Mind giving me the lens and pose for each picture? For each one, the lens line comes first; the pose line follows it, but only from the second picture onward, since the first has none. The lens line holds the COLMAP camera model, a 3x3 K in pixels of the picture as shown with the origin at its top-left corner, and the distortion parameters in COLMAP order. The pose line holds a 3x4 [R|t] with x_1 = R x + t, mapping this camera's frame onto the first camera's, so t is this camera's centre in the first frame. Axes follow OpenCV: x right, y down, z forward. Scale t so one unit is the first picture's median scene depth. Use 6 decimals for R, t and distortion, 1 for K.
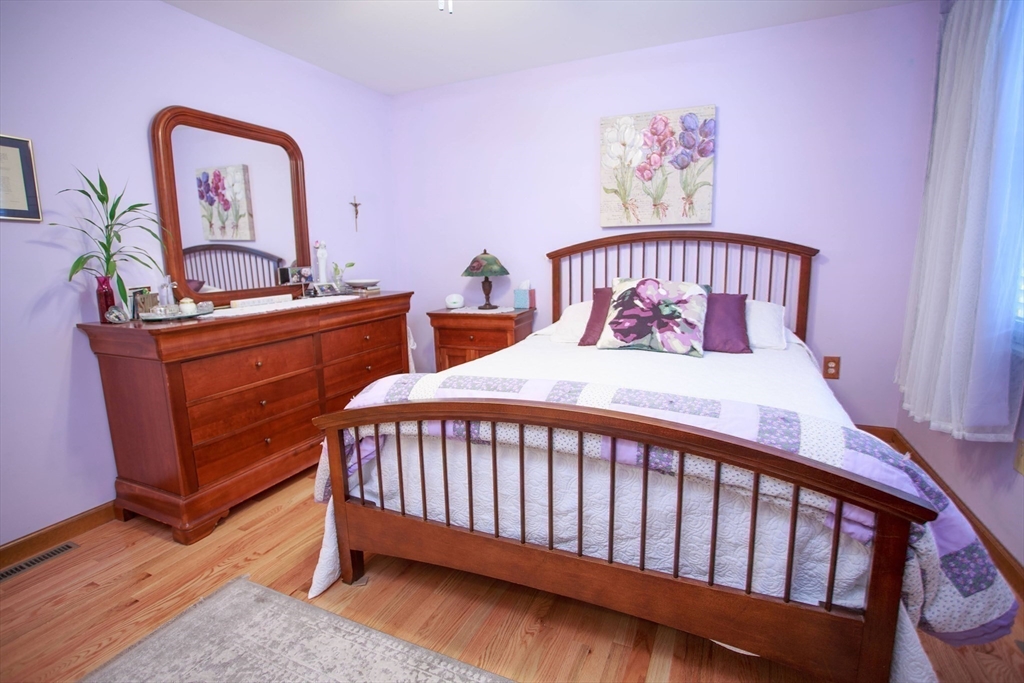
lens RADIAL K [[498.1, 0, 510.3], [0, 498.1, 339.6], [0, 0, 1]] dist [-0.074308, 0.032570]
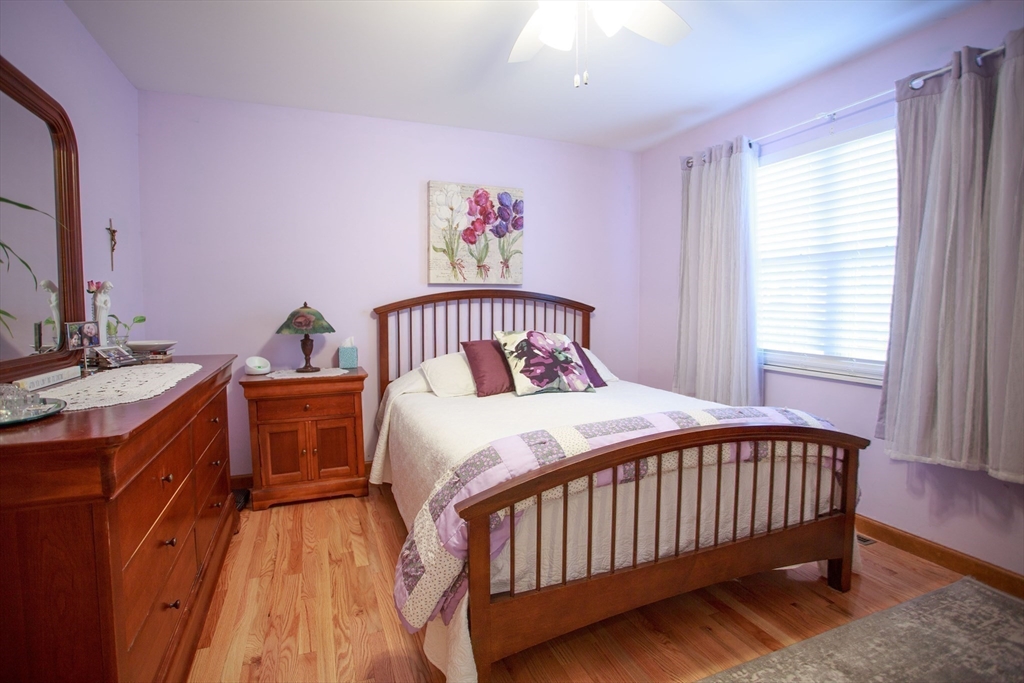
lens RADIAL K [[498.1, 0, 510.3], [0, 498.1, 339.6], [0, 0, 1]] dist [-0.074308, 0.032570]
pose [[0.694422, -0.026031, 0.719097, -0.486310], [0.109644, 0.991504, -0.069990, -0.023362], [-0.711165, 0.127447, 0.691376, 0.200571]]
